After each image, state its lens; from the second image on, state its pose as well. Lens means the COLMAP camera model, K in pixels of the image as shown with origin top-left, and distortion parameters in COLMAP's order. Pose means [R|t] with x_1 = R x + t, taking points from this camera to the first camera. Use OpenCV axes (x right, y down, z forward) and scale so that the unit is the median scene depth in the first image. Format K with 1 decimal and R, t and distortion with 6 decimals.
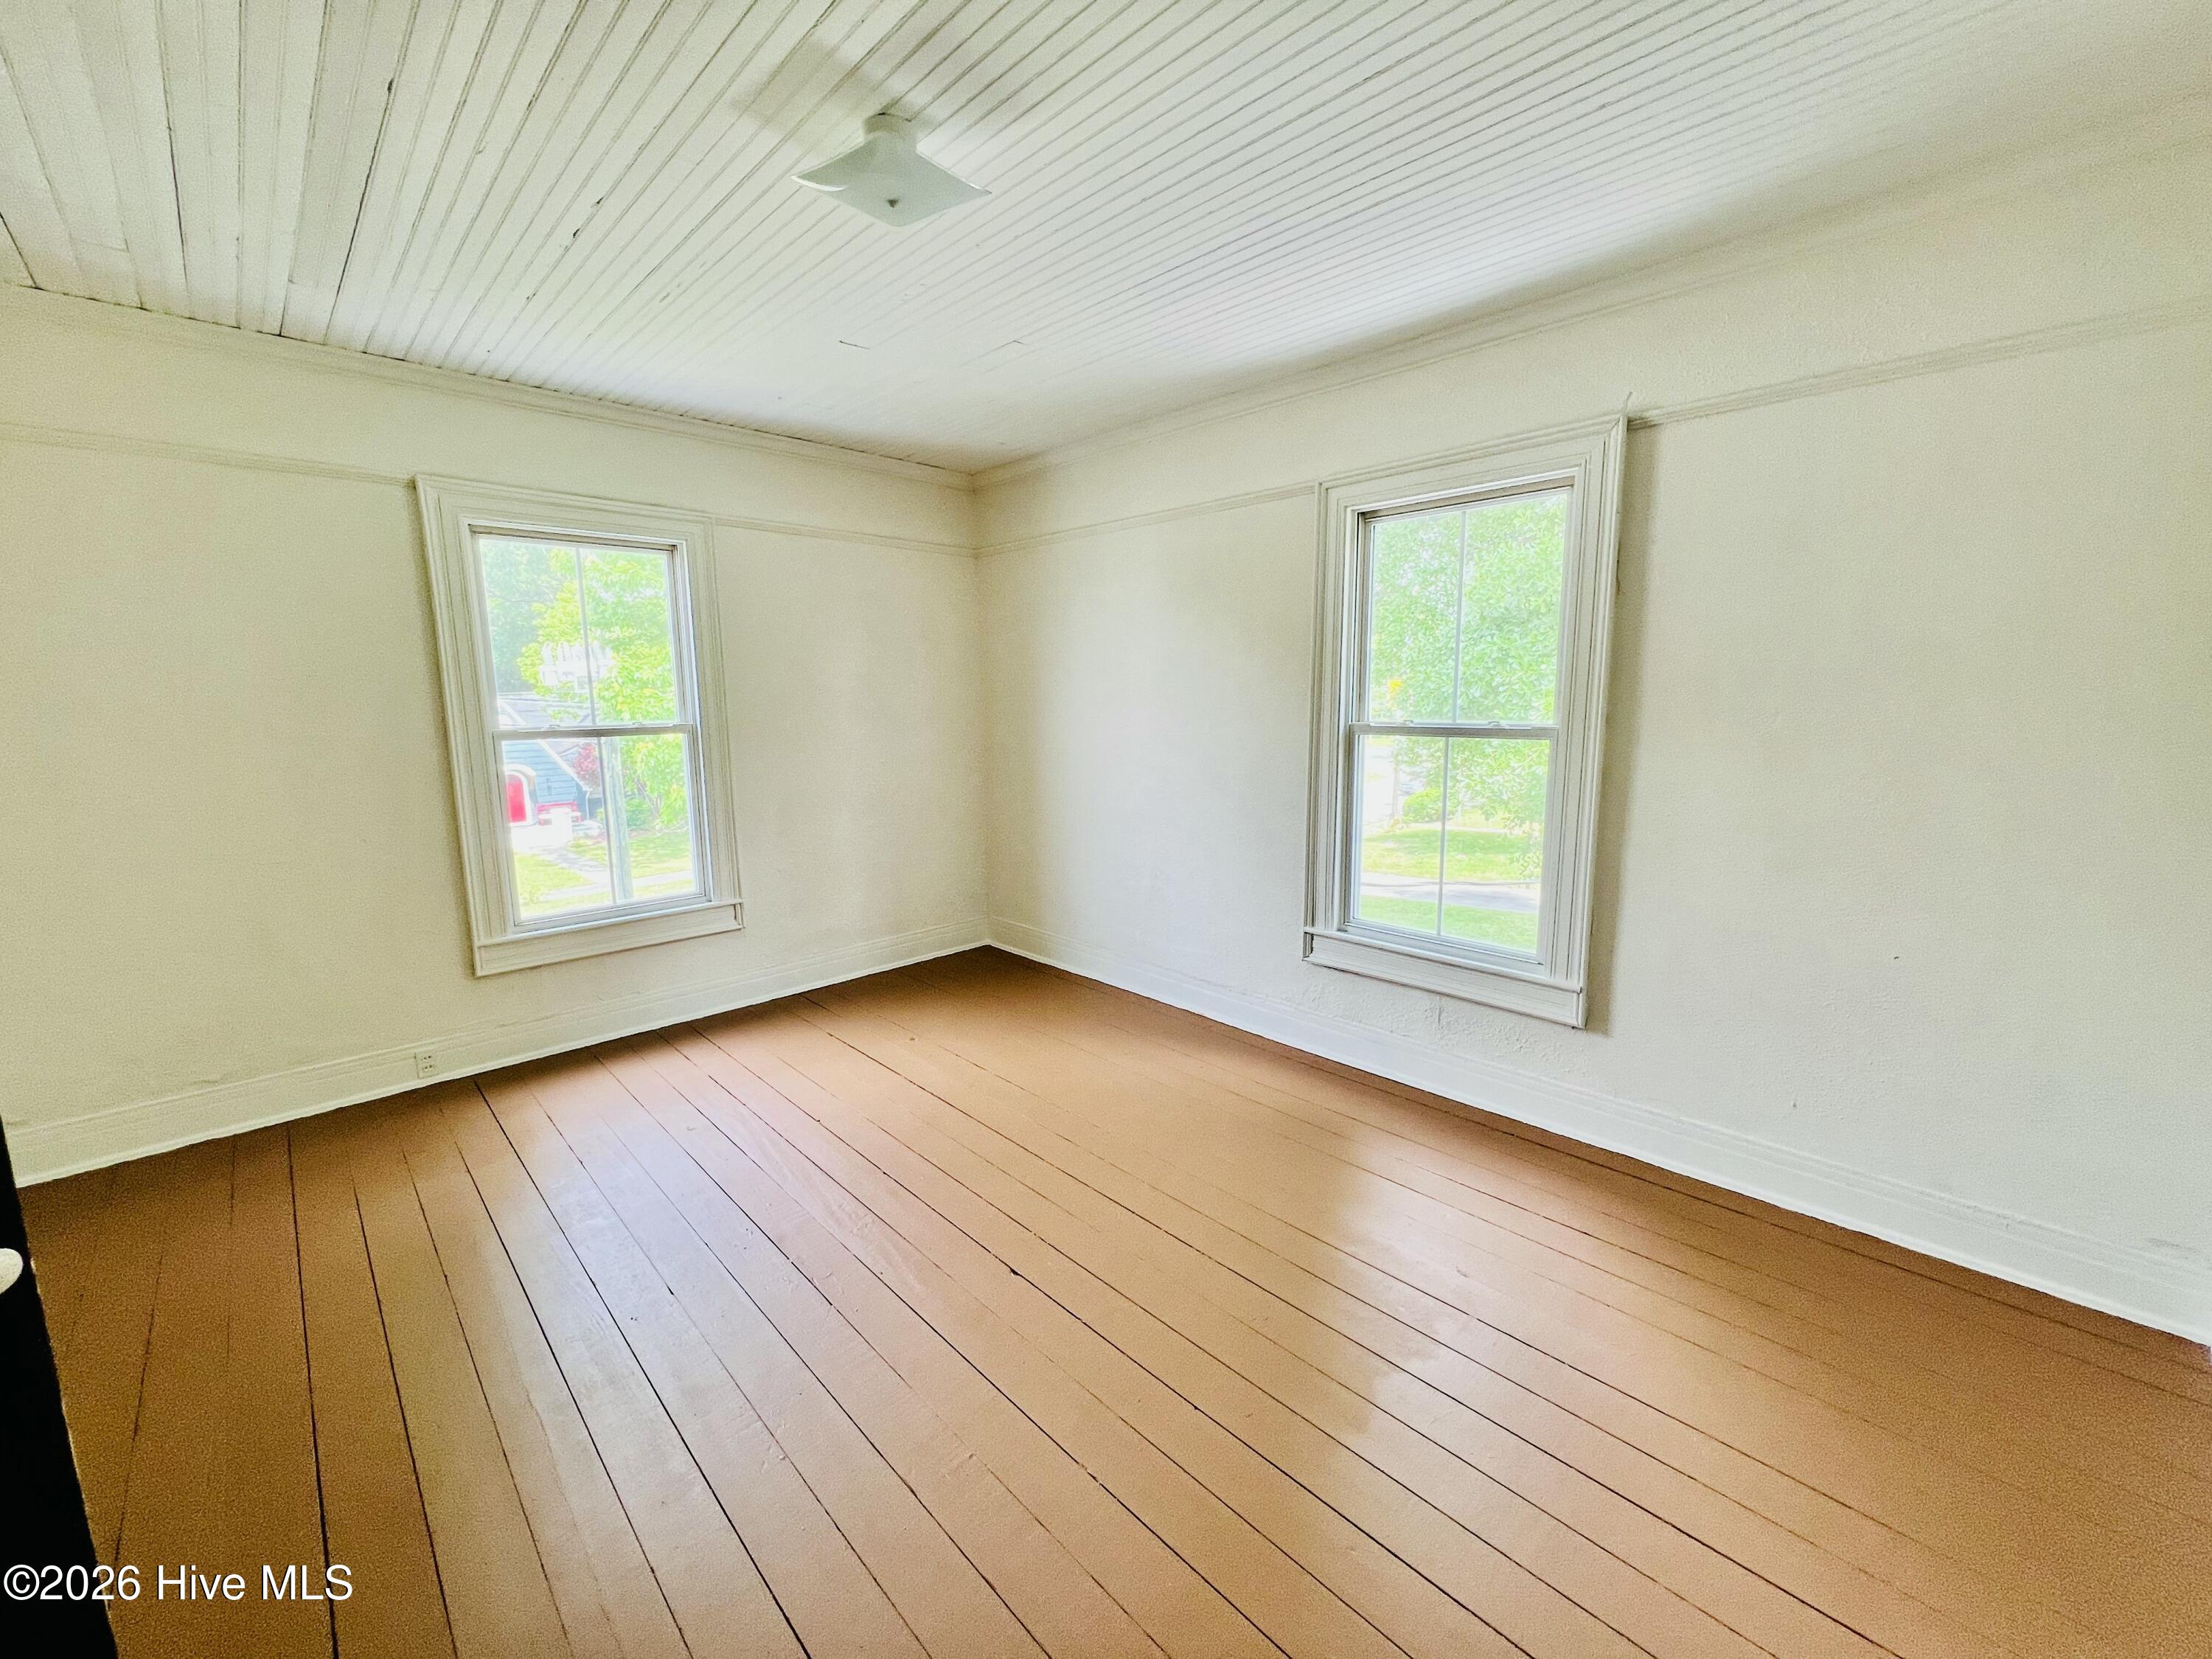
lens RADIAL K [[885.8, 0, 1099.2], [0, 885.8, 826.1], [0, 0, 1]] dist [0.002254, -0.000058]
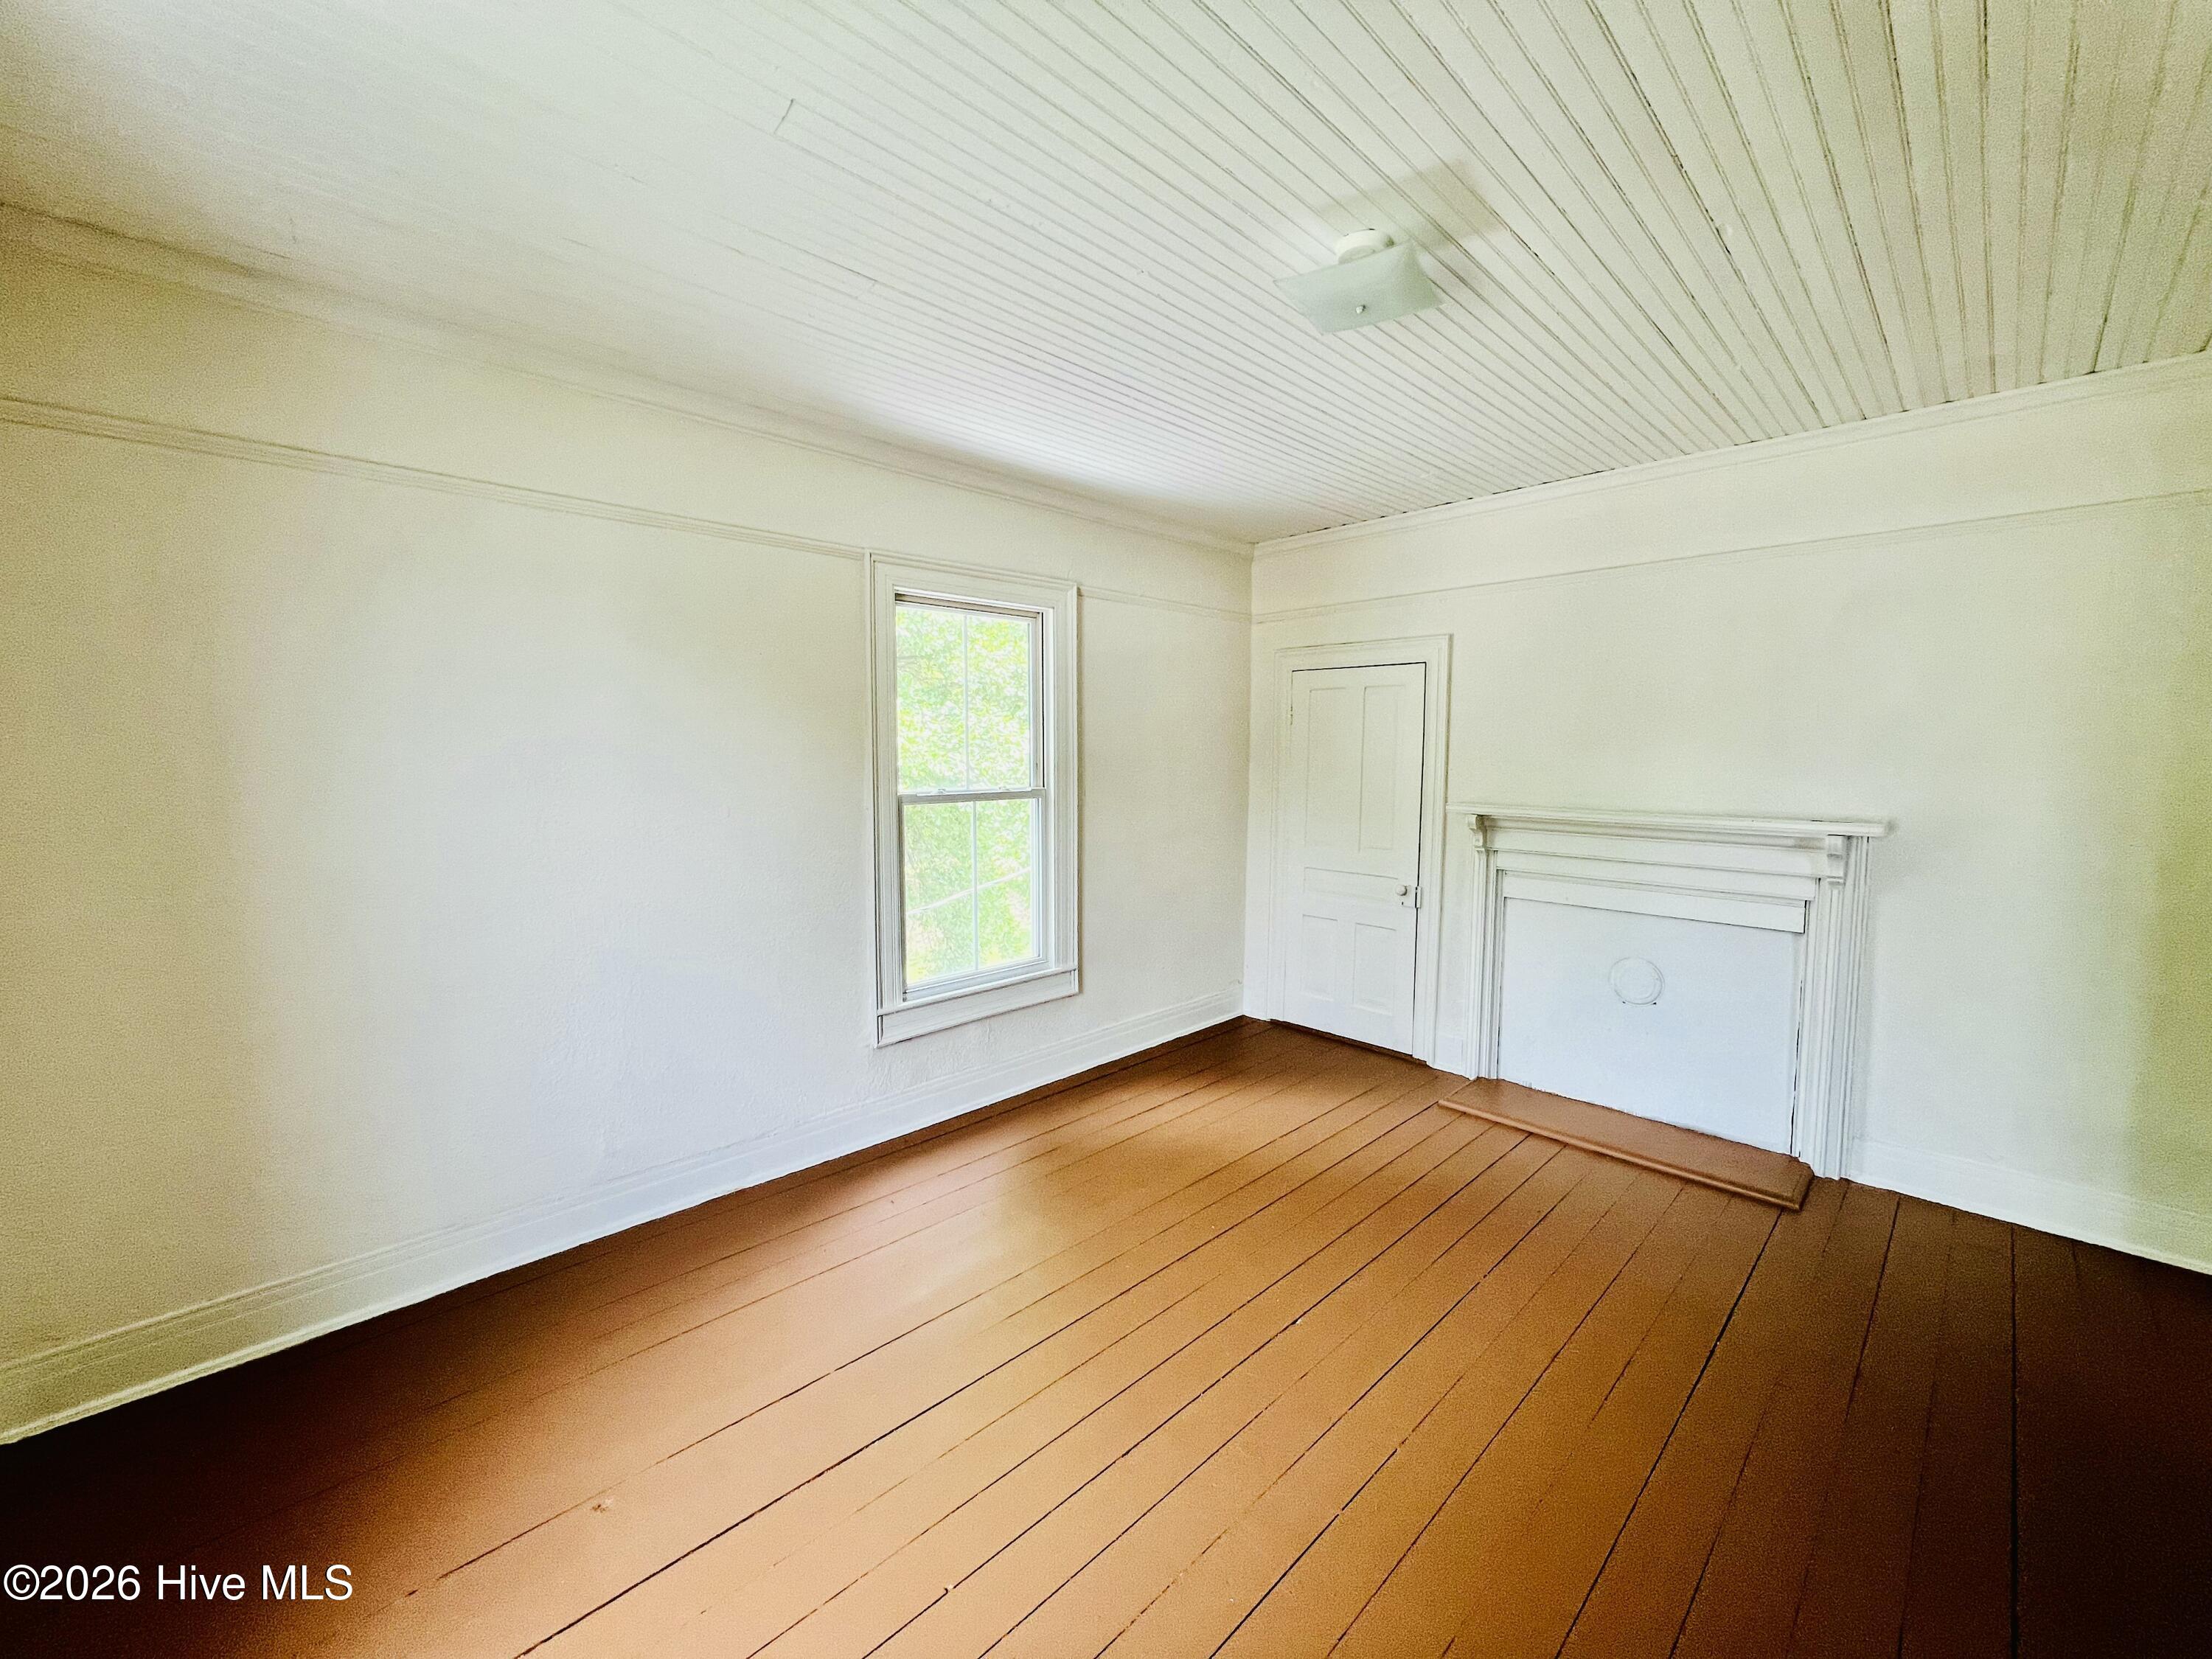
lens RADIAL K [[885.8, 0, 1098.6], [0, 885.8, 829.4], [0, 0, 1]] dist [0.002254, -0.000058]
pose [[-0.002990, -0.082996, 0.996545, -0.791440], [0.150166, 0.985212, 0.082503, -0.135944], [-0.988656, 0.149894, 0.009517, 0.826894]]
